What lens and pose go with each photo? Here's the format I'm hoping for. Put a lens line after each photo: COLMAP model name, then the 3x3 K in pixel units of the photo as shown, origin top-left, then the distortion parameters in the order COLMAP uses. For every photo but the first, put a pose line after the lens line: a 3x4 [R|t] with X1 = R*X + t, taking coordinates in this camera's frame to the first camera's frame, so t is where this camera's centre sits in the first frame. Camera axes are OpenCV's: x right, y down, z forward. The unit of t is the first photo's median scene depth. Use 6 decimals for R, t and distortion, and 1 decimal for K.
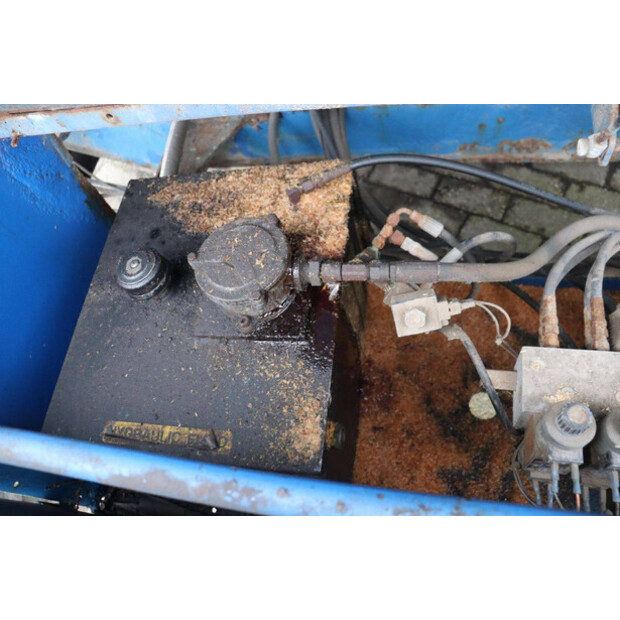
lens RADIAL K [[504.9, 0, 304.5], [0, 504.9, 310.2], [0, 0, 1]] dist [-0.152504, 0.099283]
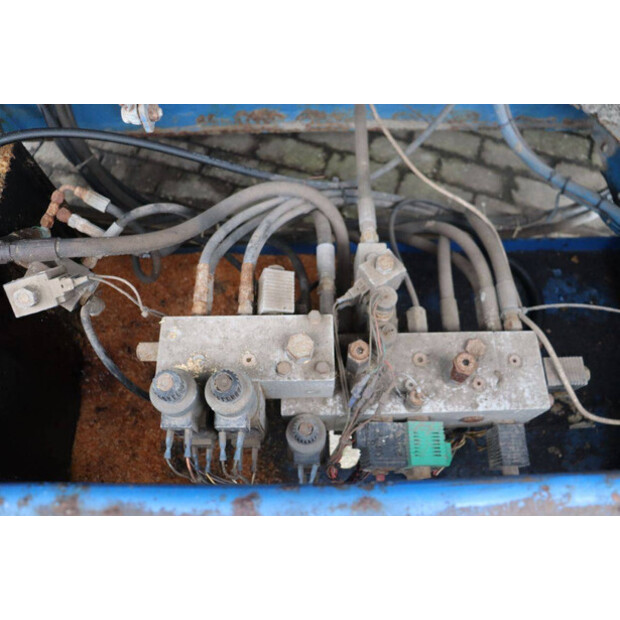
lens RADIAL K [[504.9, 0, 305.0], [0, 504.9, 311.0], [0, 0, 1]] dist [-0.152504, 0.099283]
pose [[0.963972, -0.078245, 0.254236, 0.322649], [0.065880, 0.996209, 0.056807, 0.015747], [-0.257717, -0.038011, 0.965473, -0.039397]]
